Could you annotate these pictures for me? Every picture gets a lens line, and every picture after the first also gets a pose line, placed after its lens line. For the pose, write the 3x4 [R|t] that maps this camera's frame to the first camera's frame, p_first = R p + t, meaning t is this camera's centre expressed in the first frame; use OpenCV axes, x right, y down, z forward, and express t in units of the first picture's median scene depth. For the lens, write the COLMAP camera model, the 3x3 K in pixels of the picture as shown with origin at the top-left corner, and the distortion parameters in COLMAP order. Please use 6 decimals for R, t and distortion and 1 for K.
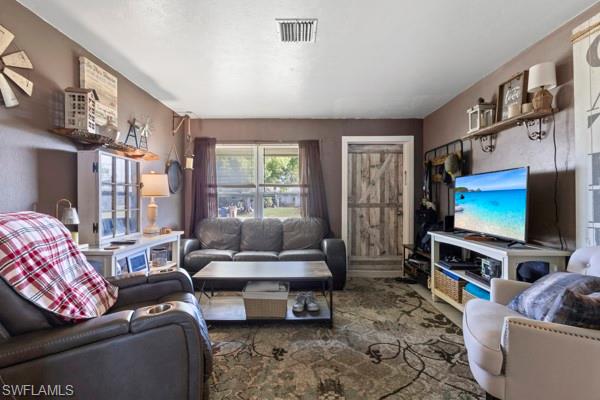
lens RADIAL K [[278.3, 0, 298.3], [0, 278.3, 200.8], [0, 0, 1]] dist [0.001078, 0.000659]
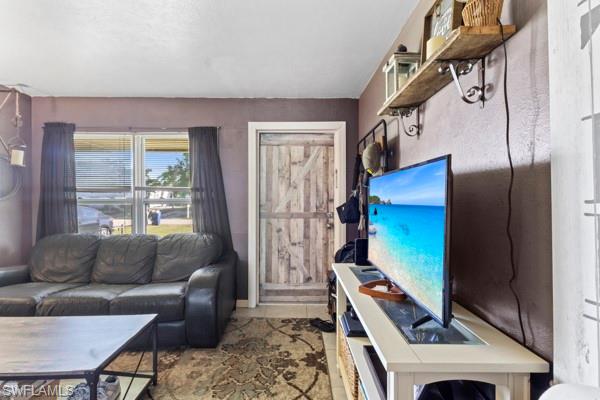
lens RADIAL K [[278.0, 0, 297.0], [0, 278.0, 199.3], [0, 0, 1]] dist [0.002472, 0.000025]
pose [[0.999888, -0.000093, 0.014997, 0.420894], [0.000147, 0.999994, -0.003599, -0.038492], [-0.014997, 0.003601, 0.999881, 0.408961]]
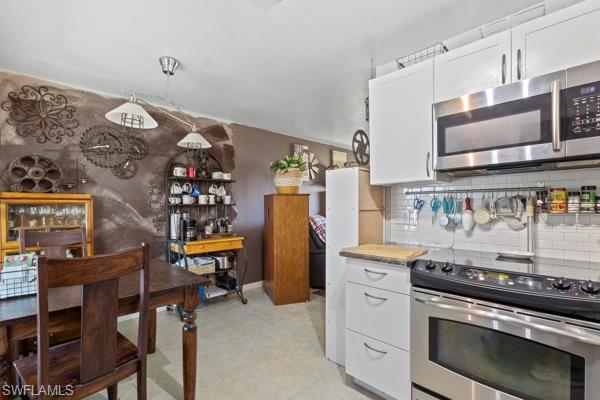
lens RADIAL K [[282.7, 0, 300.2], [0, 282.7, 204.5], [0, 0, 1]] dist [0.000524, 0.000170]
pose [[0.710565, -0.001316, -0.703631, 0.586948], [-0.002214, 0.999989, -0.004106, -0.035205], [0.703629, 0.004475, 0.710554, -0.737127]]
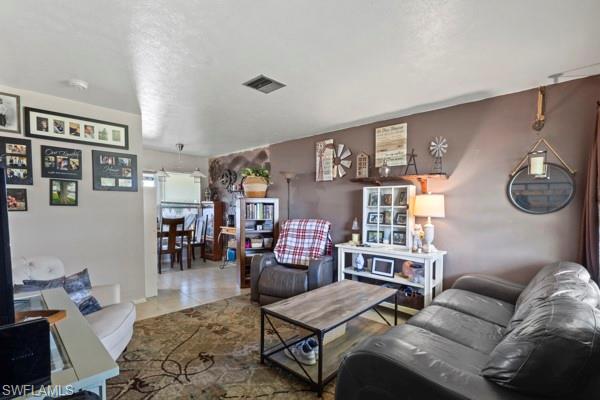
lens RADIAL K [[284.5, 0, 301.3], [0, 284.5, 217.4], [0, 0, 1]] dist [0.000013, 0.000173]
pose [[-0.679095, 0.024768, -0.733633, 0.609788], [-0.013198, 0.998857, 0.045939, -0.057411], [0.733932, 0.040879, -0.677991, 1.473405]]
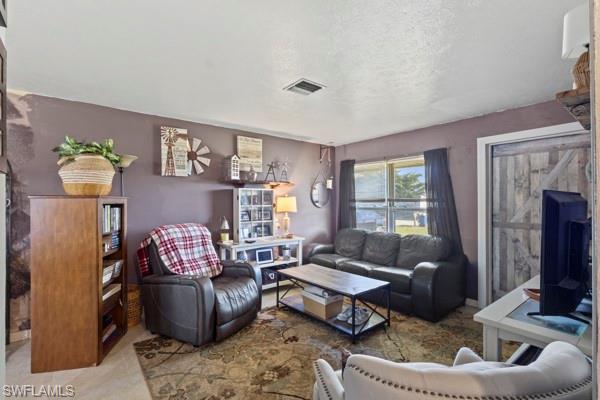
lens RADIAL K [[278.3, 0, 298.3], [0, 278.3, 200.8], [0, 0, 1]] dist [0.001078, 0.000659]
pose [[0.628304, -0.004464, -0.777955, 0.700716], [-0.001584, 0.999974, -0.007016, -0.068717], [0.777966, 0.005640, 0.628281, 0.143904]]
